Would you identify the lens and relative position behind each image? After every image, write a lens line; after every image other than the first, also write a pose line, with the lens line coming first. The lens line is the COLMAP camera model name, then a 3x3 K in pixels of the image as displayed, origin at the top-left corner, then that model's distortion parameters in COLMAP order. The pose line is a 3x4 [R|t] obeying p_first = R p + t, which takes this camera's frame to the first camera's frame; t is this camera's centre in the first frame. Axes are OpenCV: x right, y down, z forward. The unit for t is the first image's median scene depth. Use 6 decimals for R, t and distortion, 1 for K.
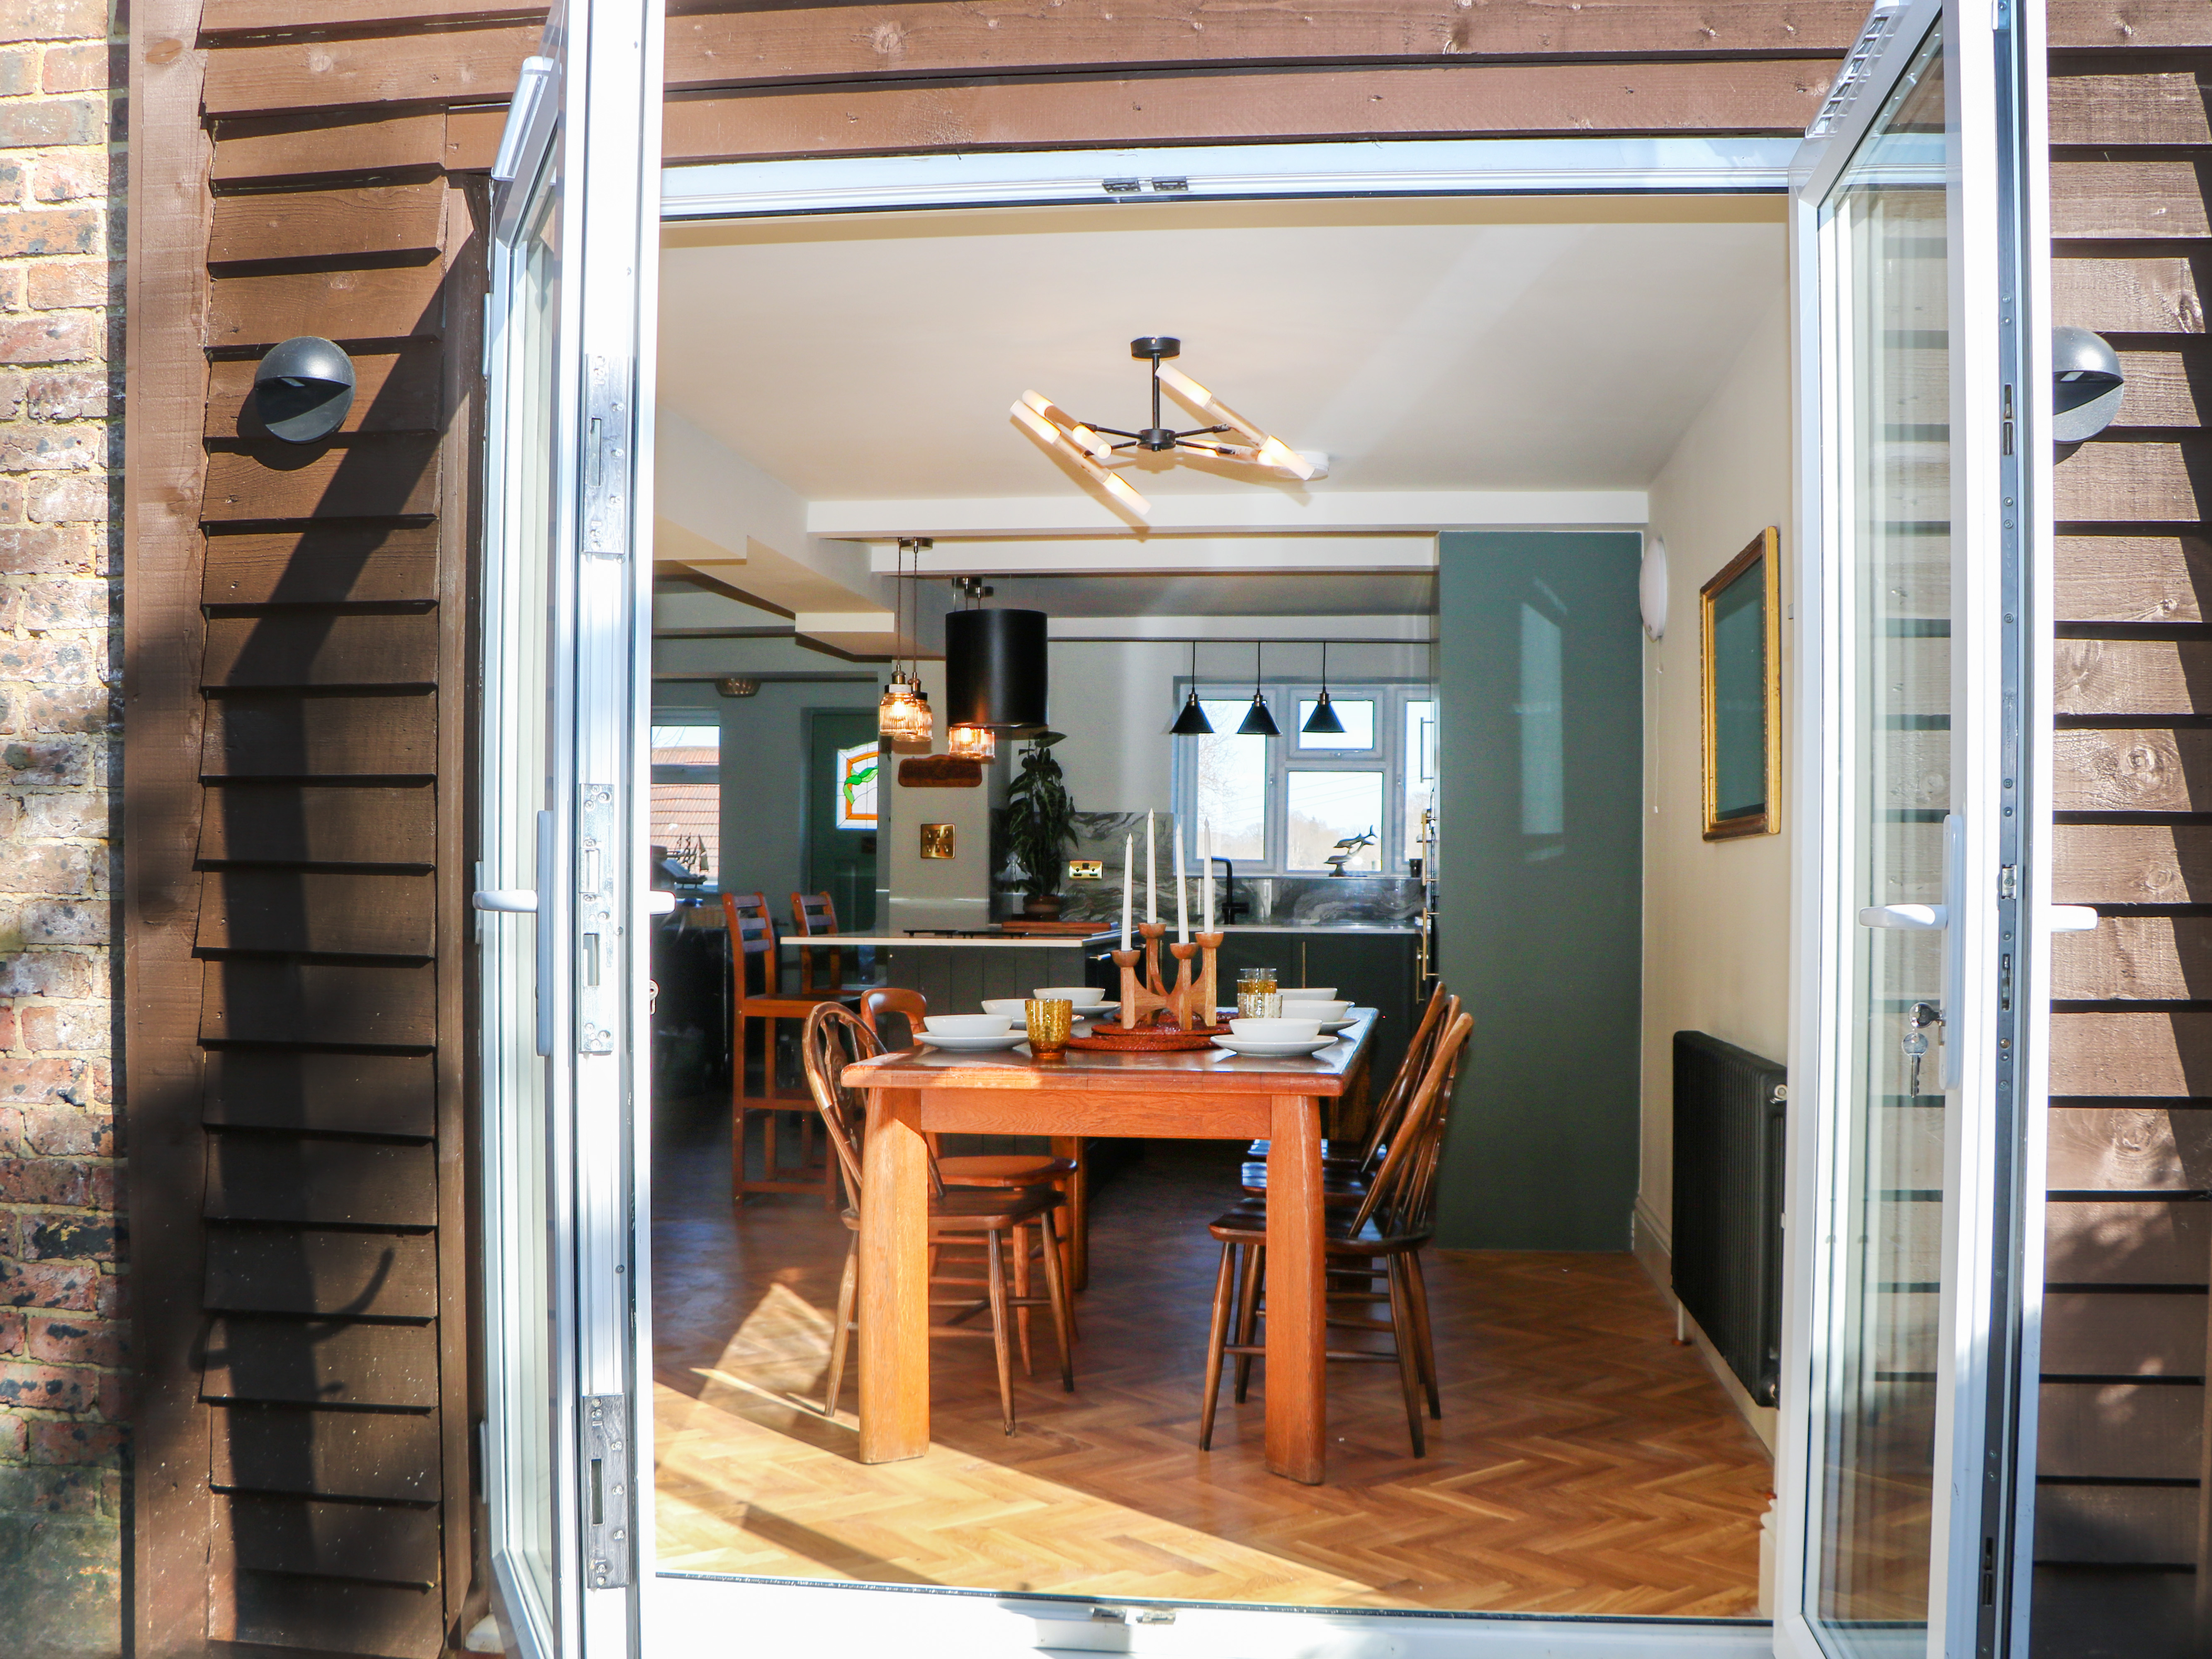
lens RADIAL K [[2212.3, 0, 1106.0], [0, 2212.3, 829.5], [0, 0, 1]] dist [-0.000026, -0.000047]
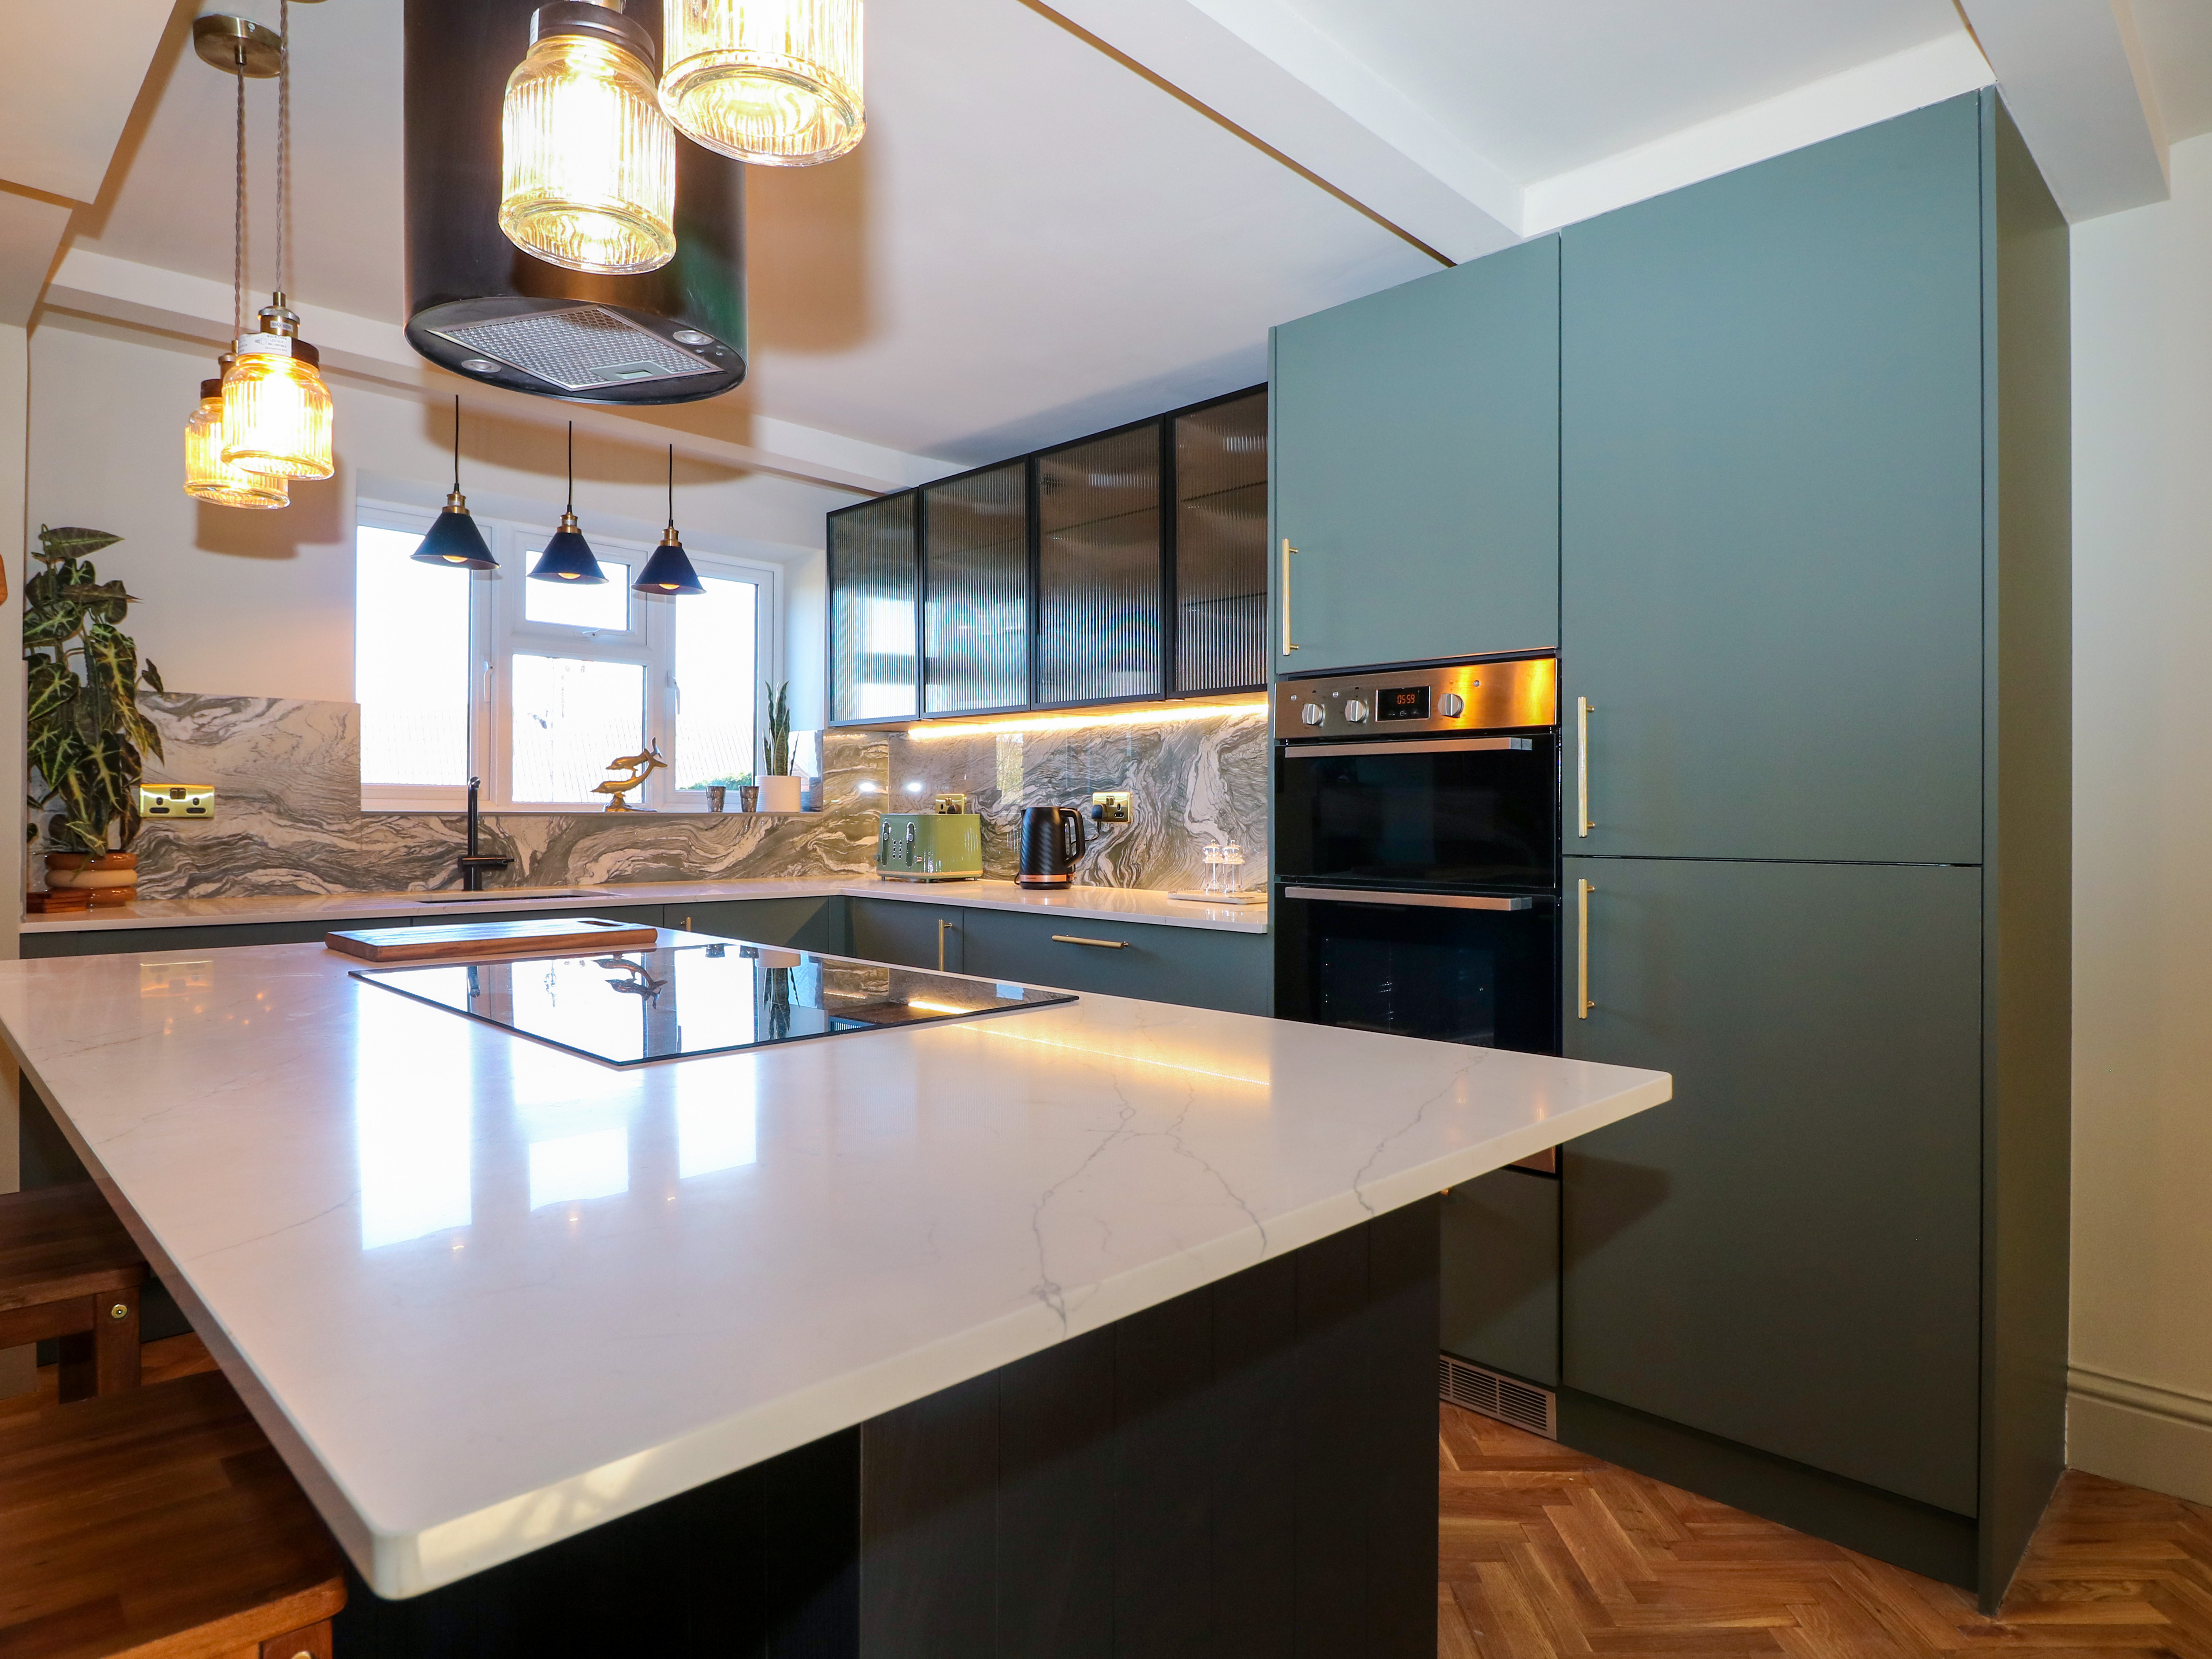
lens RADIAL K [[1269.3, 0, 1106.0], [0, 1269.3, 829.5], [0, 0, 1]] dist [-0.004364, -0.003199]
pose [[0.606729, -0.014467, 0.794777, -0.116226], [-0.010380, 0.999605, 0.026120, 0.014986], [-0.794841, -0.024098, 0.606340, 0.642874]]
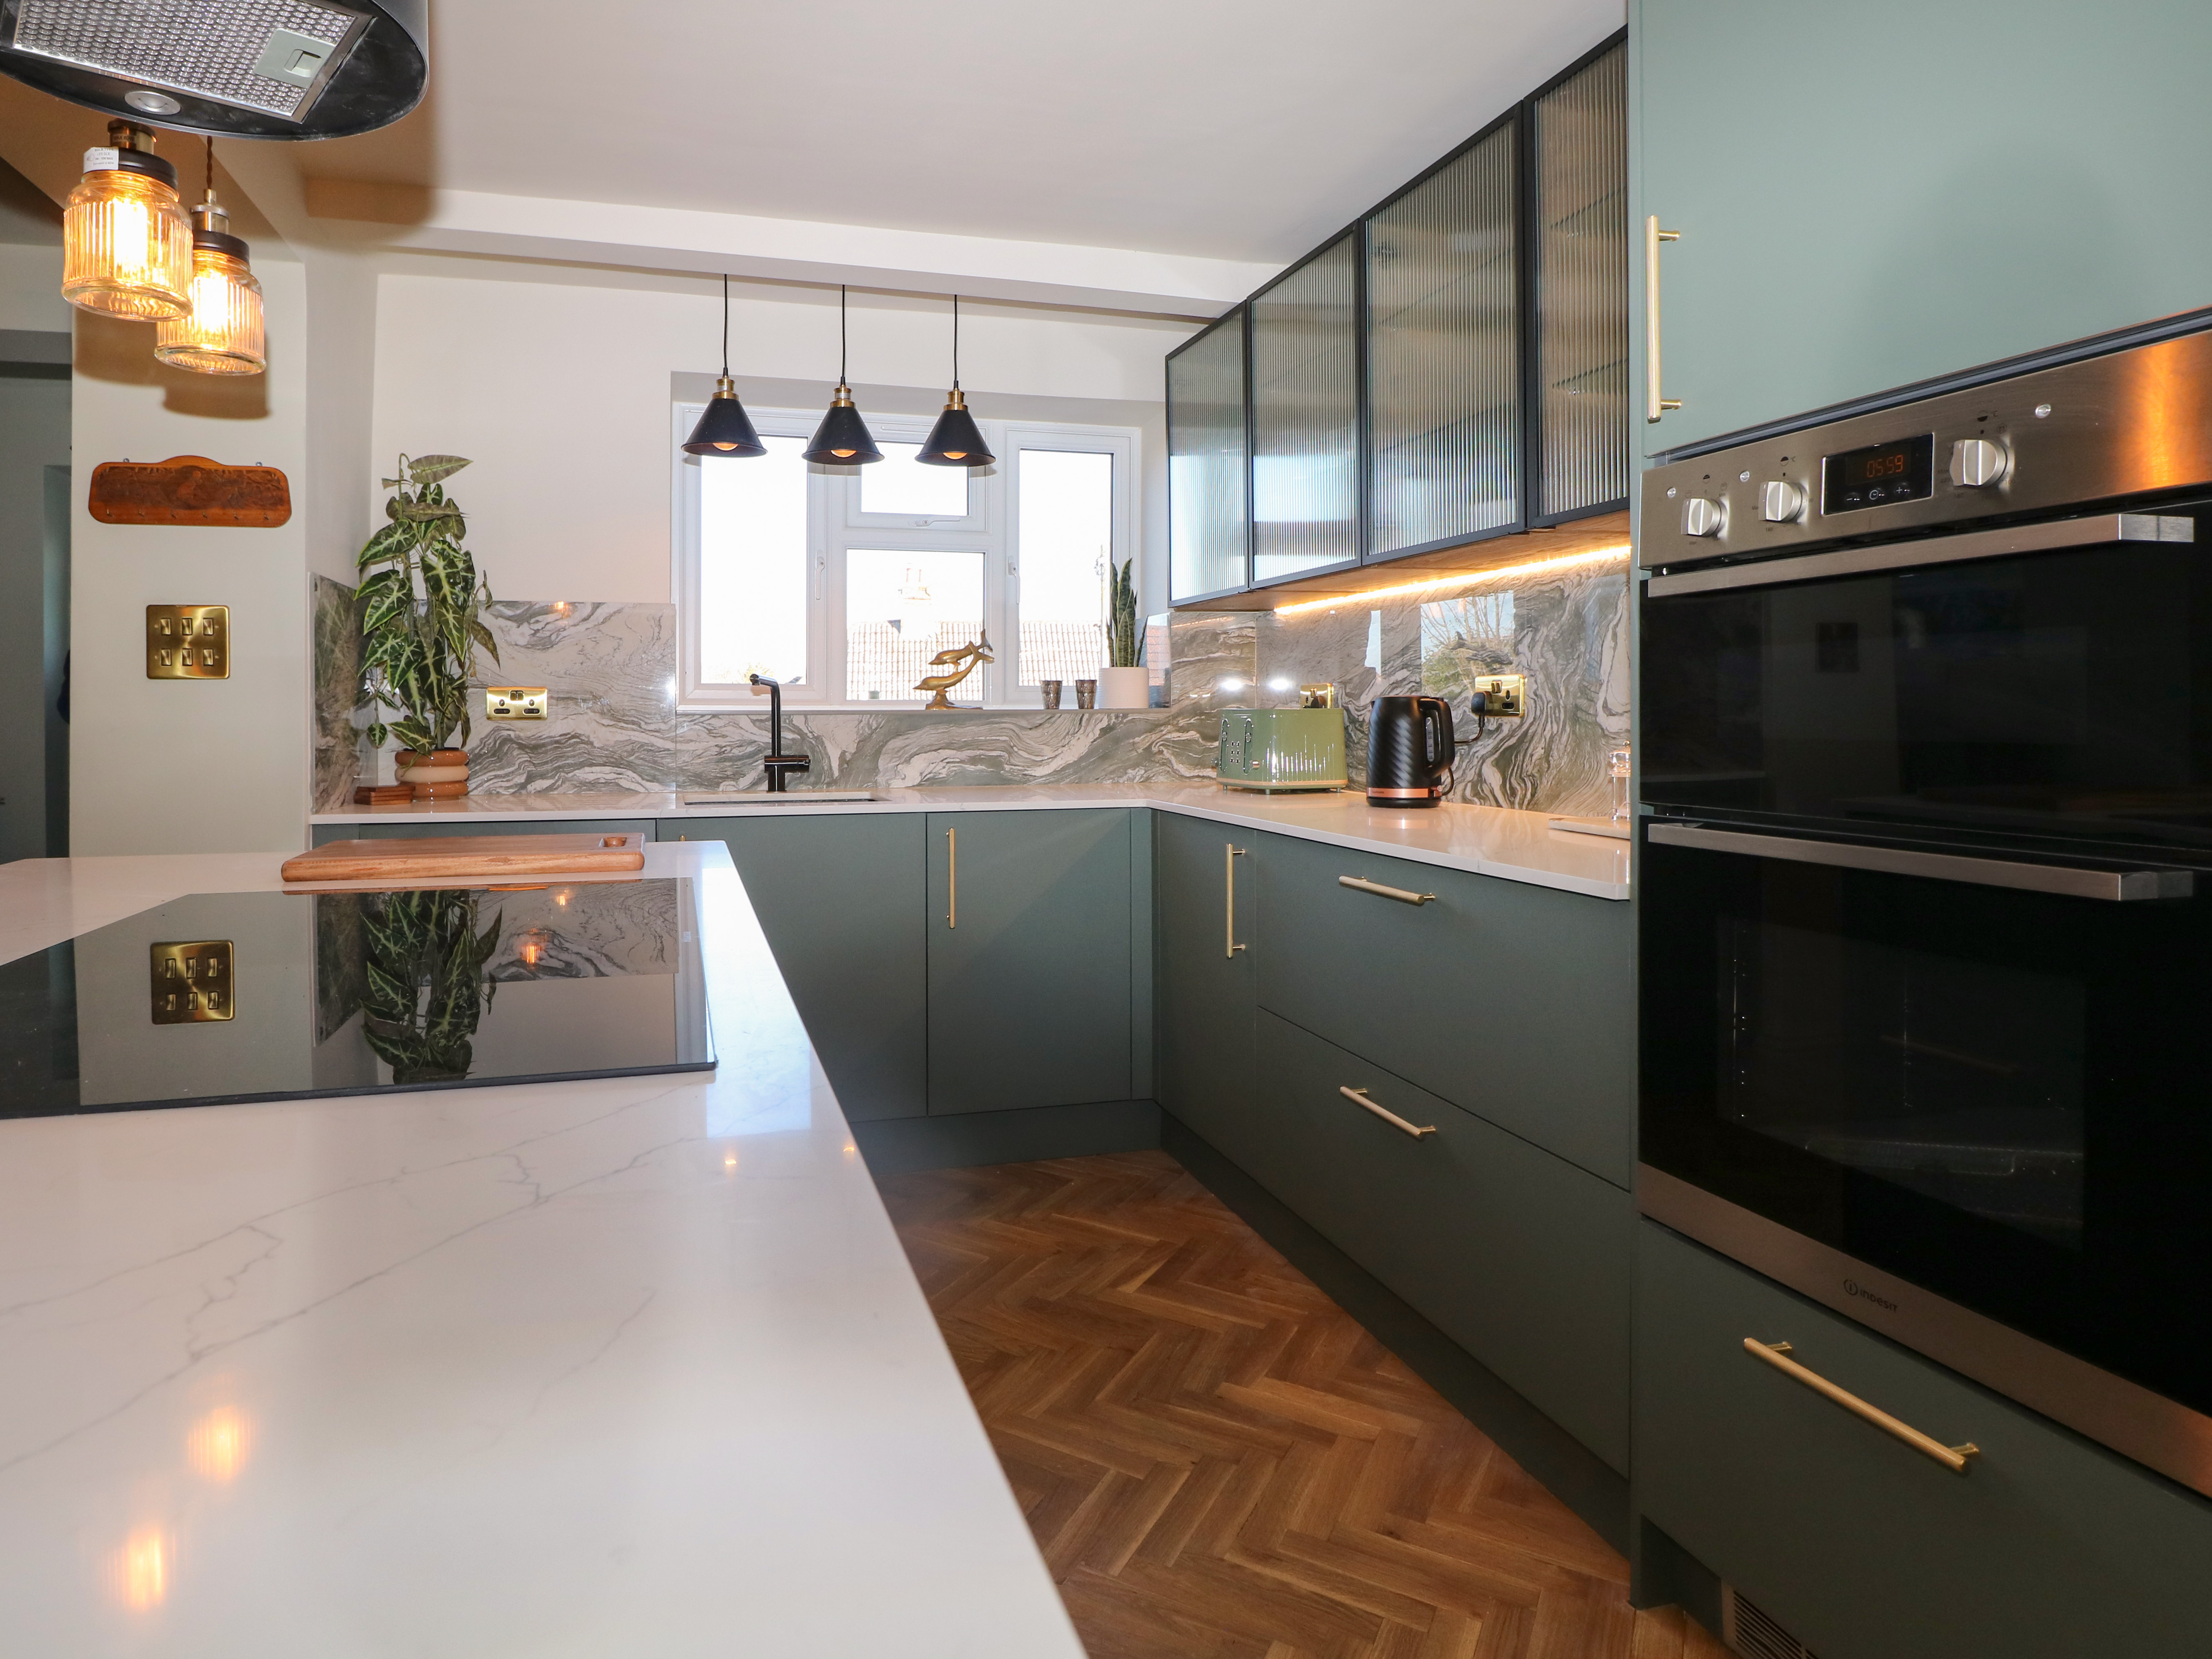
lens RADIAL K [[1246.5, 0, 978.2], [0, 1246.5, 738.8], [0, 0, 1]] dist [-0.002448, -0.001648]
pose [[0.930853, -0.017843, 0.364957, -0.016005], [0.006039, 0.999422, 0.033461, 0.017781], [-0.365343, -0.028943, 0.930423, 0.663455]]
